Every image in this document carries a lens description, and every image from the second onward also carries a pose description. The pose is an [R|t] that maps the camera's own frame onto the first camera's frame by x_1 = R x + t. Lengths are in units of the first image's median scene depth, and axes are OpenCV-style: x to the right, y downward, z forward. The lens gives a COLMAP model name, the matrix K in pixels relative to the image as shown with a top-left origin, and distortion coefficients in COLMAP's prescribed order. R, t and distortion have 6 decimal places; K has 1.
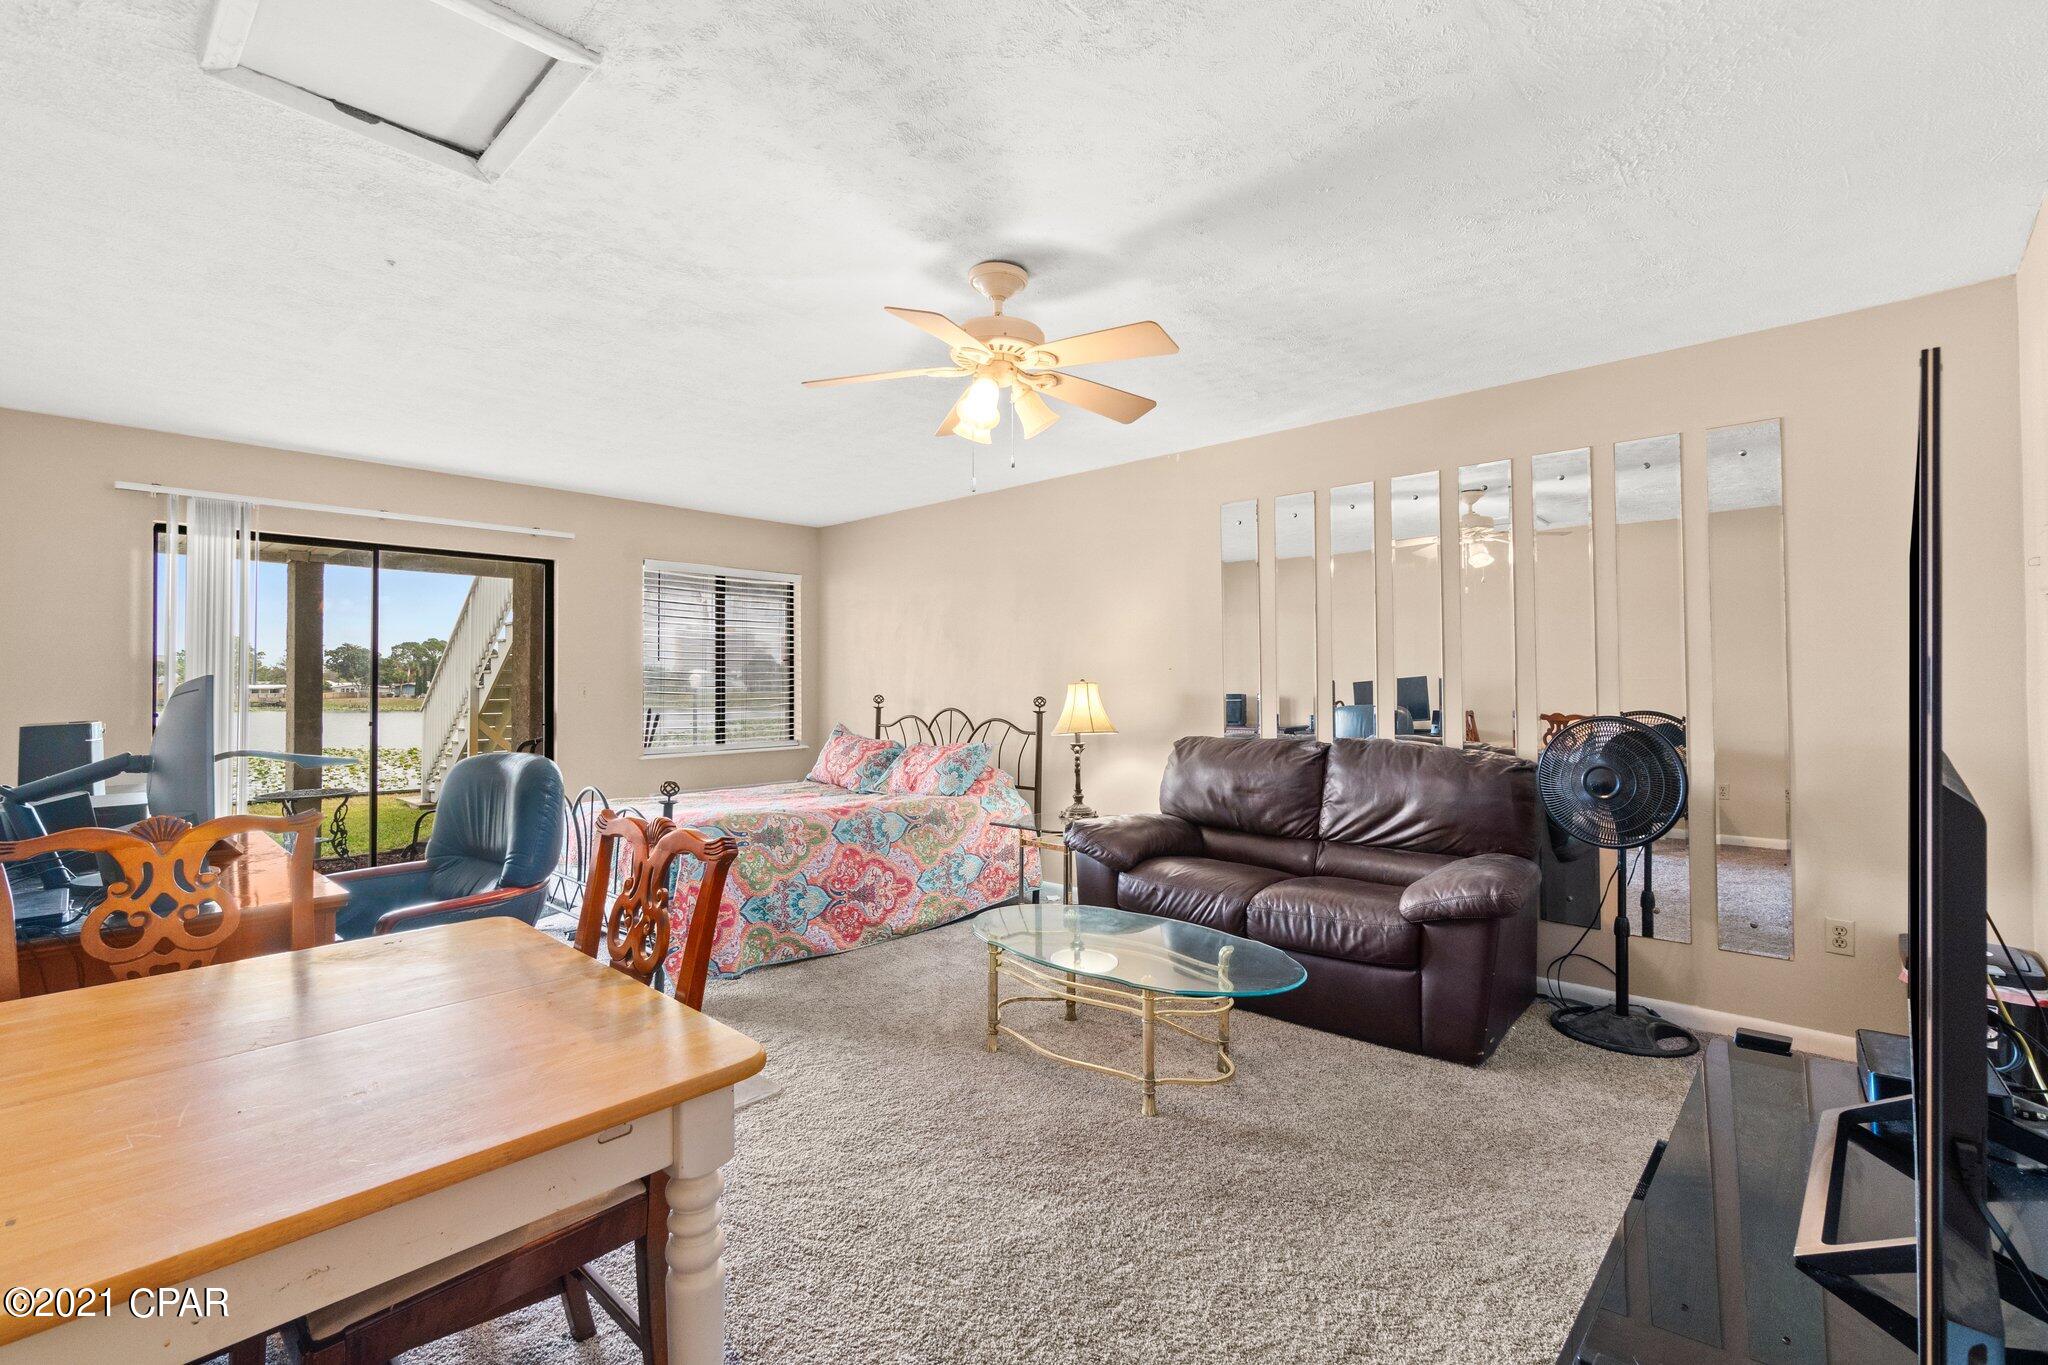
lens RADIAL K [[916.8, 0, 1028.6], [0, 916.8, 670.4], [0, 0, 1]] dist [0.002141, 0.000153]
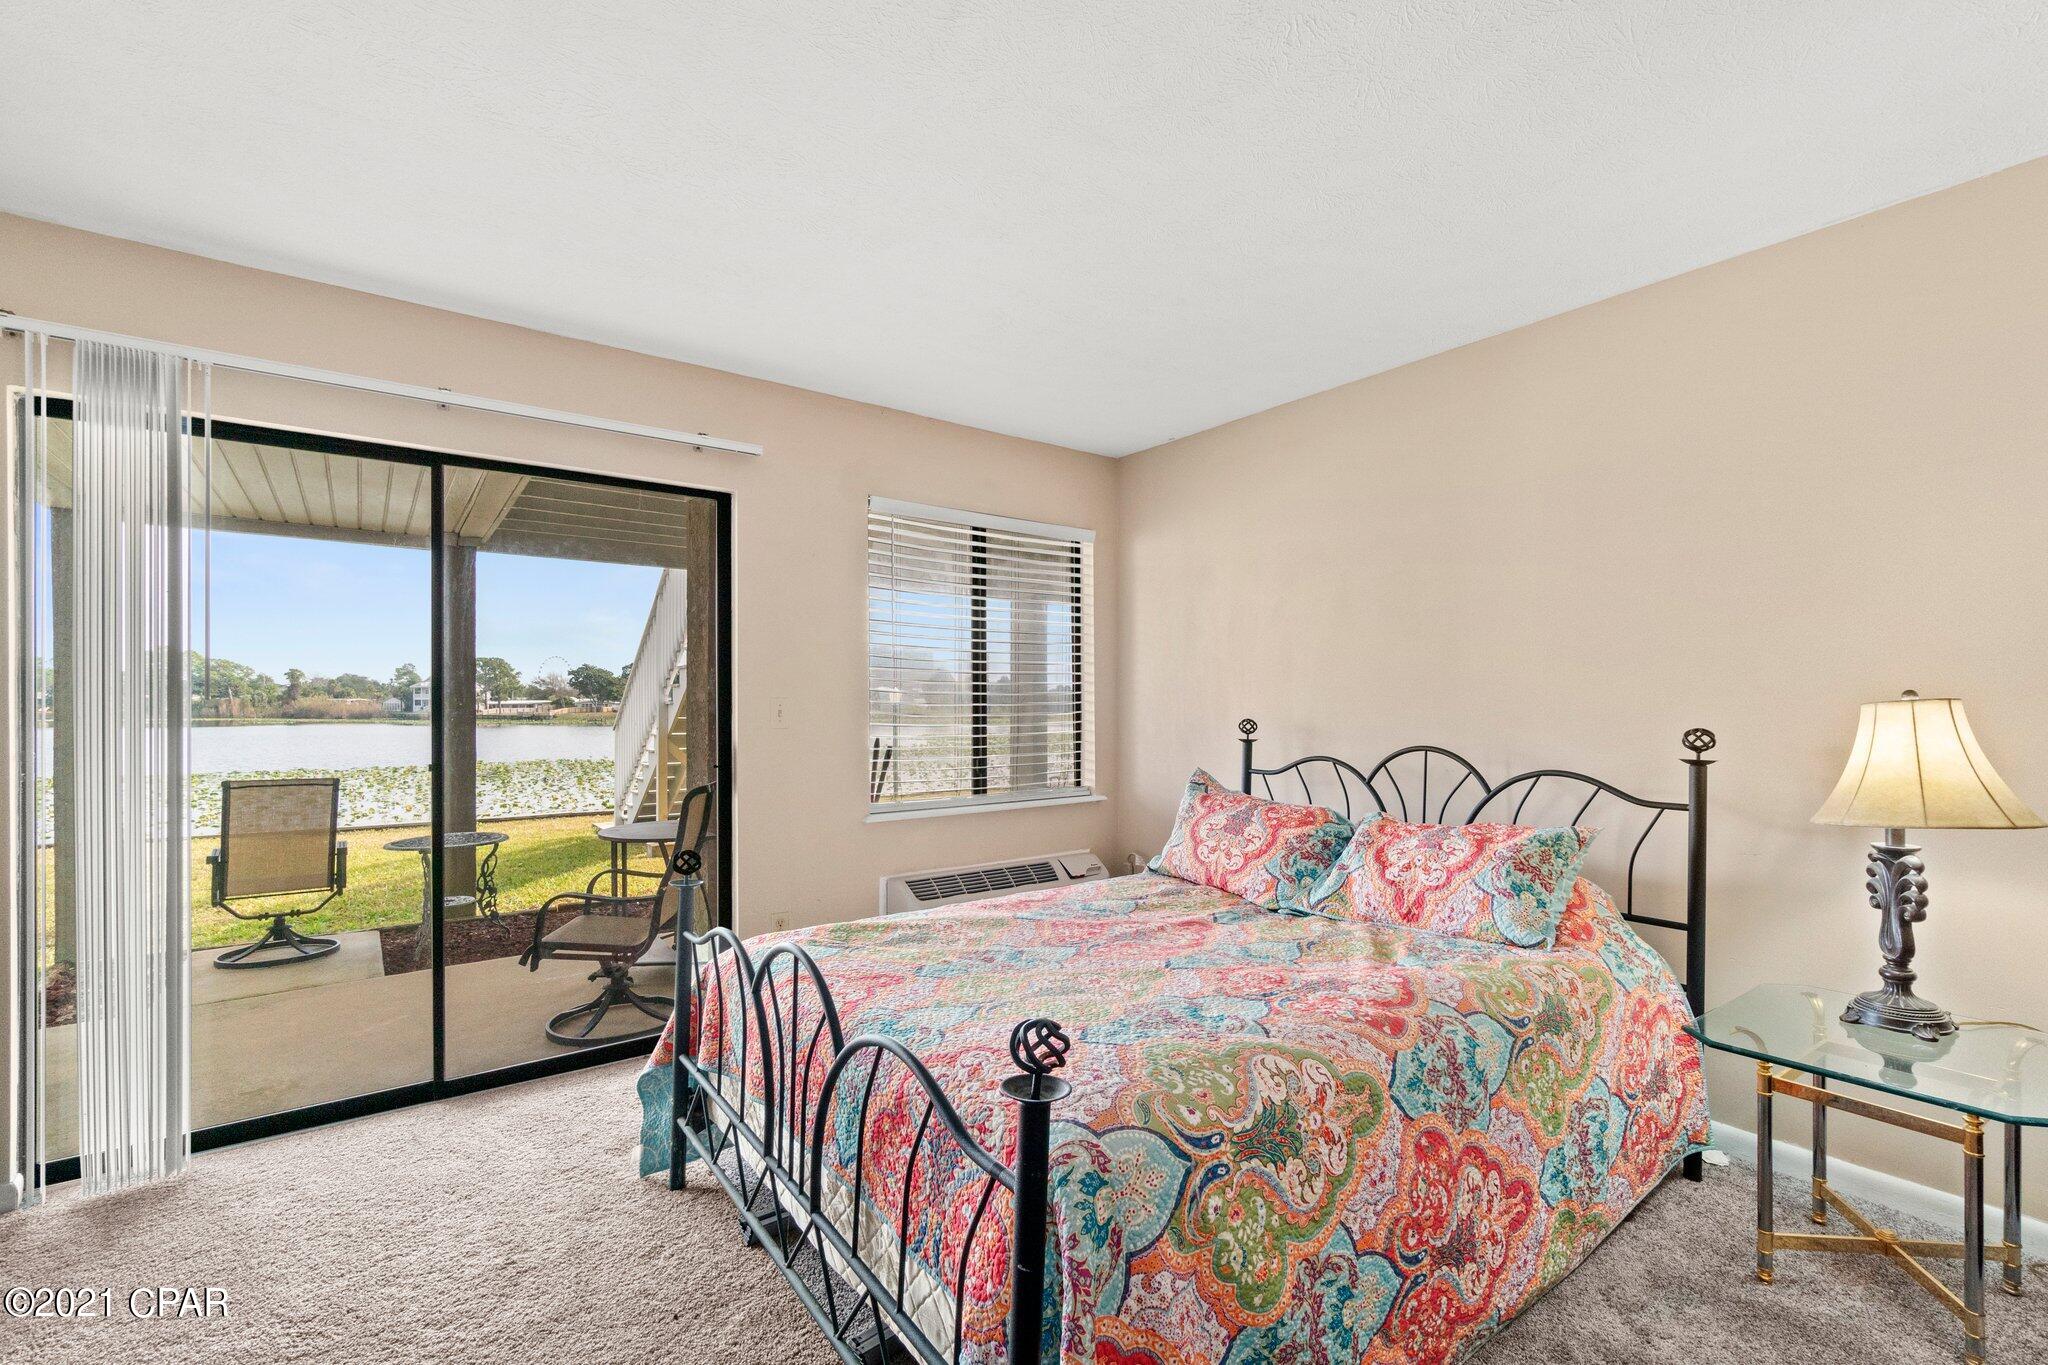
lens RADIAL K [[886.2, 0, 1022.6], [0, 886.2, 701.7], [0, 0, 1]] dist [-0.001644, 0.000111]
pose [[0.983104, 0.001842, -0.183036, -0.242017], [0.001172, 0.999866, 0.016357, 0.007515], [0.183042, -0.016295, 0.982970, 0.501826]]
